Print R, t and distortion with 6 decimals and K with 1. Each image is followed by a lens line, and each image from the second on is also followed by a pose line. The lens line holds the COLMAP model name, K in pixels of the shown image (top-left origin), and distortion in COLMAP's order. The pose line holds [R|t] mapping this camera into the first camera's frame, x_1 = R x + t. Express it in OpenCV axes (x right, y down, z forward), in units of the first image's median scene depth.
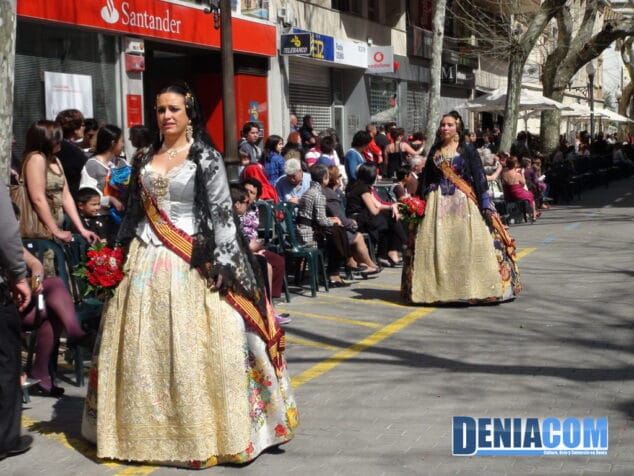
lens RADIAL K [[1090.6, 0, 317.0], [0, 1090.6, 238.0], [0, 0, 1]] dist [0.009771, 0.087563]
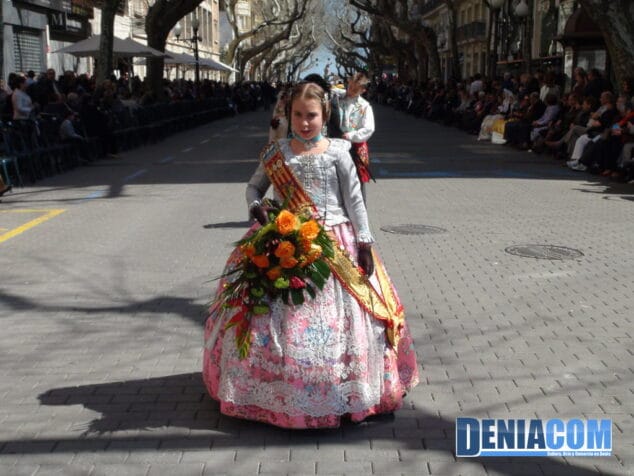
lens RADIAL K [[820.9, 0, 304.7], [0, 820.9, 239.4], [0, 0, 1]] dist [-0.004366, -0.030595]
pose [[0.943228, -0.043596, 0.329272, 0.104368], [0.011670, 0.995086, 0.098320, -0.018319], [-0.331940, -0.088895, 0.939102, 0.203471]]
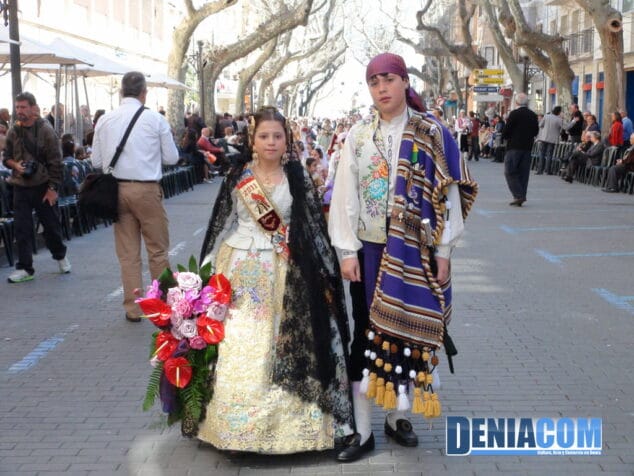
lens RADIAL K [[930.7, 0, 317.0], [0, 930.7, 238.0], [0, 0, 1]] dist [-0.023078, -0.026130]
pose [[0.941500, -0.024800, 0.336100, 0.406409], [0.012880, 0.999208, 0.037648, -0.108204], [-0.336767, -0.031117, 0.941074, 1.169070]]
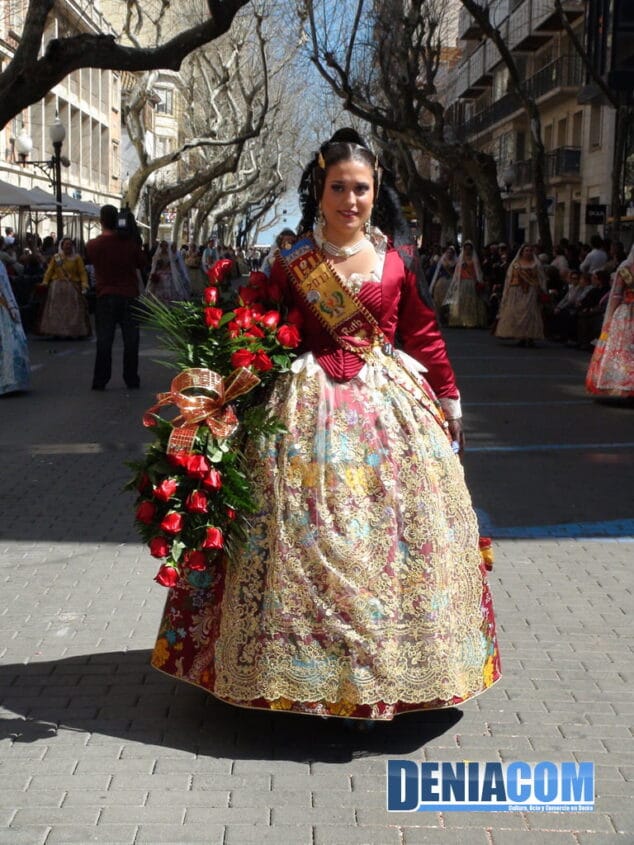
lens RADIAL K [[1240.5, 0, 317.0], [0, 1240.5, 422.5], [0, 0, 1]] dist [-0.023078, -0.026130]
pose [[0.928541, -0.013417, 0.370987, 0.205138], [-0.005184, 0.998781, 0.049097, -0.043370], [-0.371194, -0.047512, 0.927339, 0.472620]]
